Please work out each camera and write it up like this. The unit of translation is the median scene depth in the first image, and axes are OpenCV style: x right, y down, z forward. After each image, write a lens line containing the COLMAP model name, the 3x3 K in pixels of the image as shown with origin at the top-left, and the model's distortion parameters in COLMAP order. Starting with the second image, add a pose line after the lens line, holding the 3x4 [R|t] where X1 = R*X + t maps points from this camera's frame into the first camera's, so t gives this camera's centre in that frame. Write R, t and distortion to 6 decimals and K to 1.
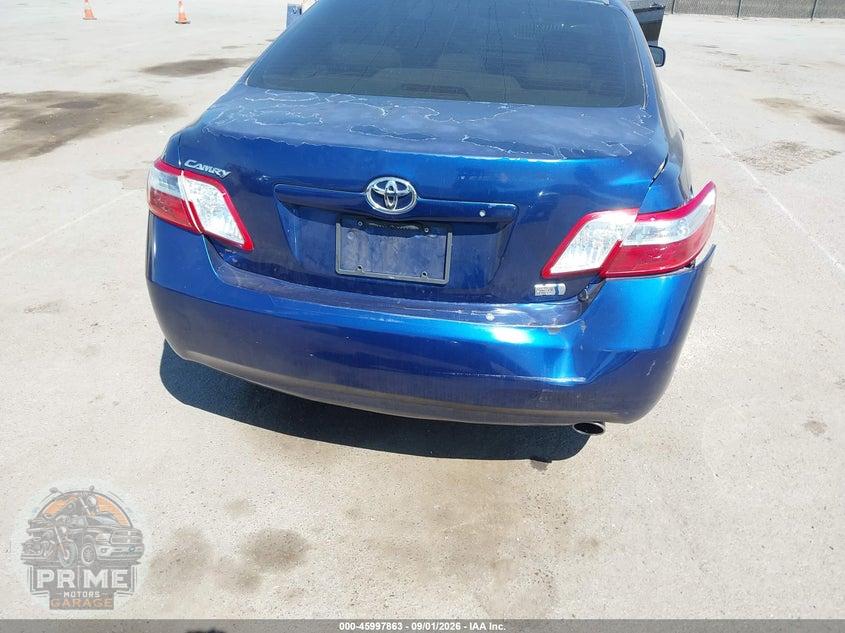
lens RADIAL K [[678.9, 0, 420.8], [0, 678.9, 309.1], [0, 0, 1]] dist [0.041094, -0.045879]
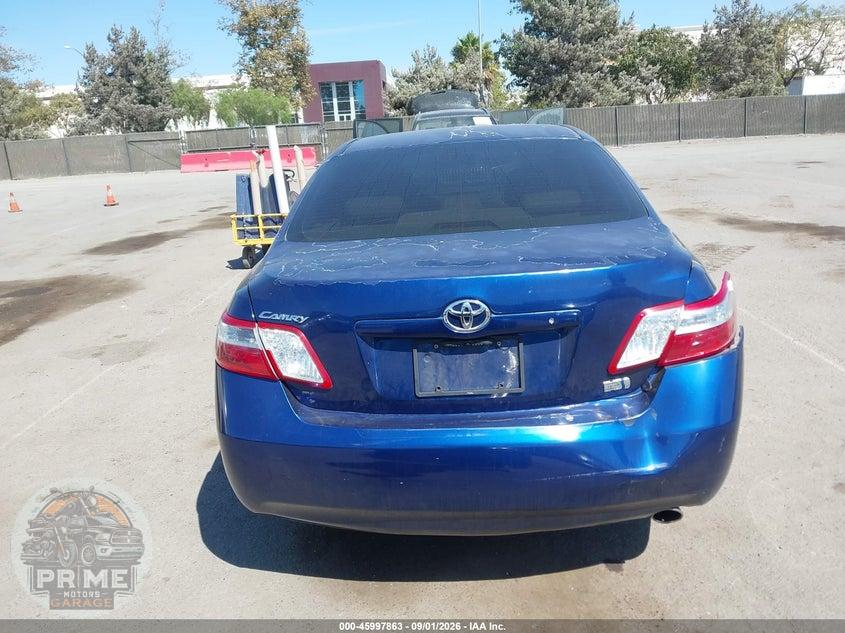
lens RADIAL K [[678.9, 0, 427.2], [0, 678.9, 301.8], [0, 0, 1]] dist [0.041094, -0.045879]
pose [[0.984735, -0.127406, 0.118595, -0.209617], [0.149799, 0.967301, -0.204666, 0.020286], [-0.088641, 0.219307, 0.971621, -0.046481]]
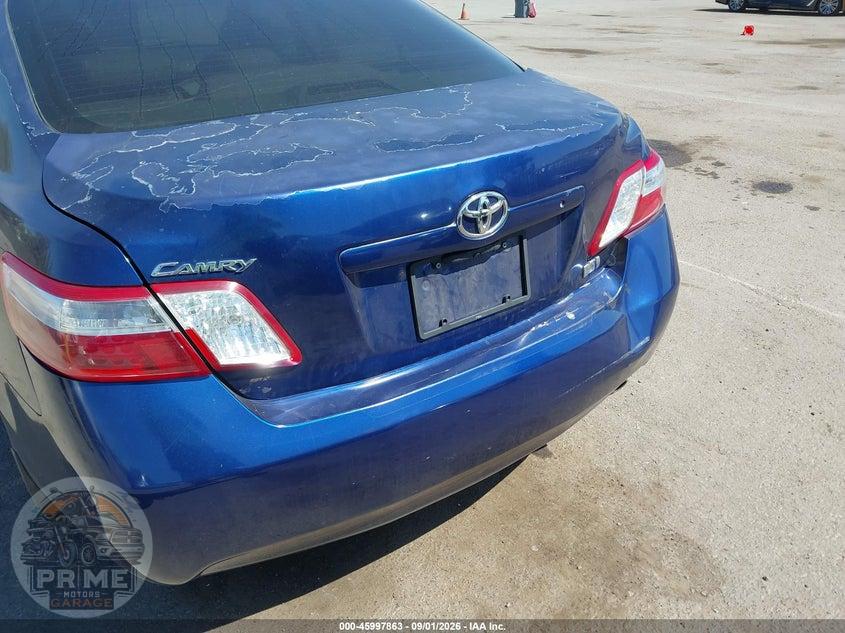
lens RADIAL K [[678.9, 0, 438.8], [0, 678.9, 314.2], [0, 0, 1]] dist [0.041094, -0.045879]
pose [[0.680477, -0.369287, 0.632912, -0.558700], [0.361634, 0.920458, 0.148251, -0.178832], [-0.637316, 0.128001, 0.759897, 0.410351]]
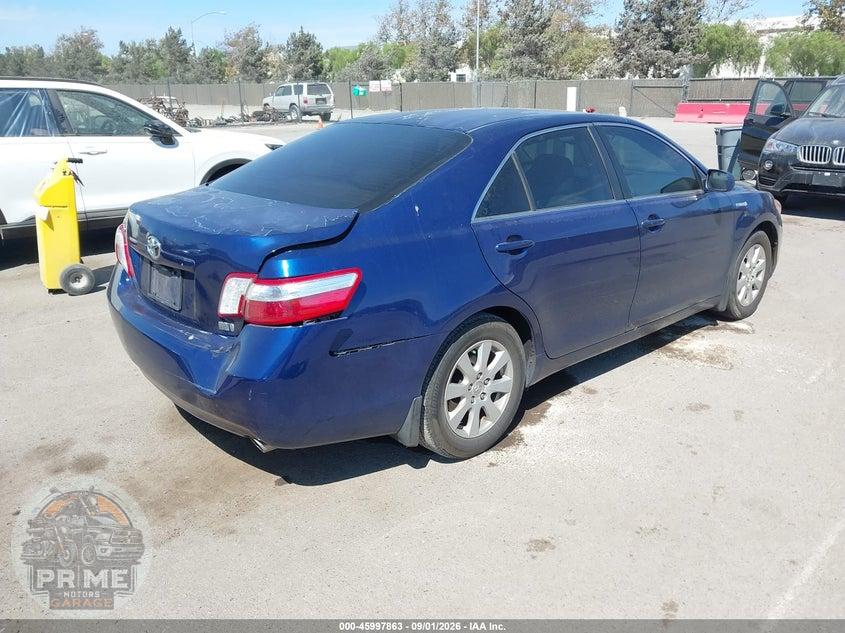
lens RADIAL K [[678.9, 0, 427.8], [0, 678.9, 309.8], [0, 0, 1]] dist [0.041094, -0.045879]
pose [[0.802904, 0.148445, -0.577329, 1.286474], [-0.239359, 0.967276, -0.084173, -0.041804], [0.545941, 0.205772, 0.812161, 0.078990]]
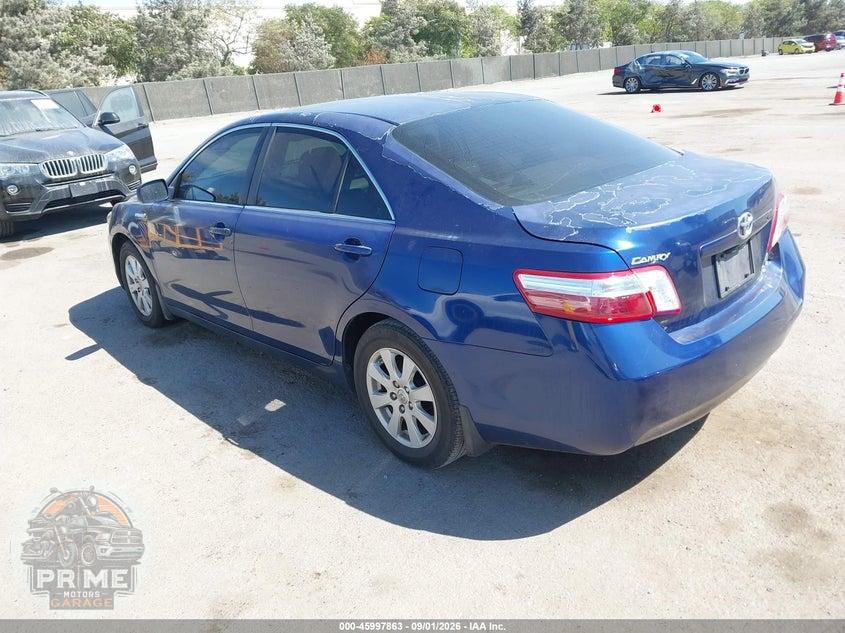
lens RADIAL K [[678.9, 0, 447.5], [0, 678.9, 294.7], [0, 0, 1]] dist [0.041094, -0.045879]
pose [[0.548478, -0.341854, 0.763091, -1.385902], [0.460702, 0.885142, 0.065397, -0.380961], [-0.697800, 0.315689, 0.642974, 0.508959]]
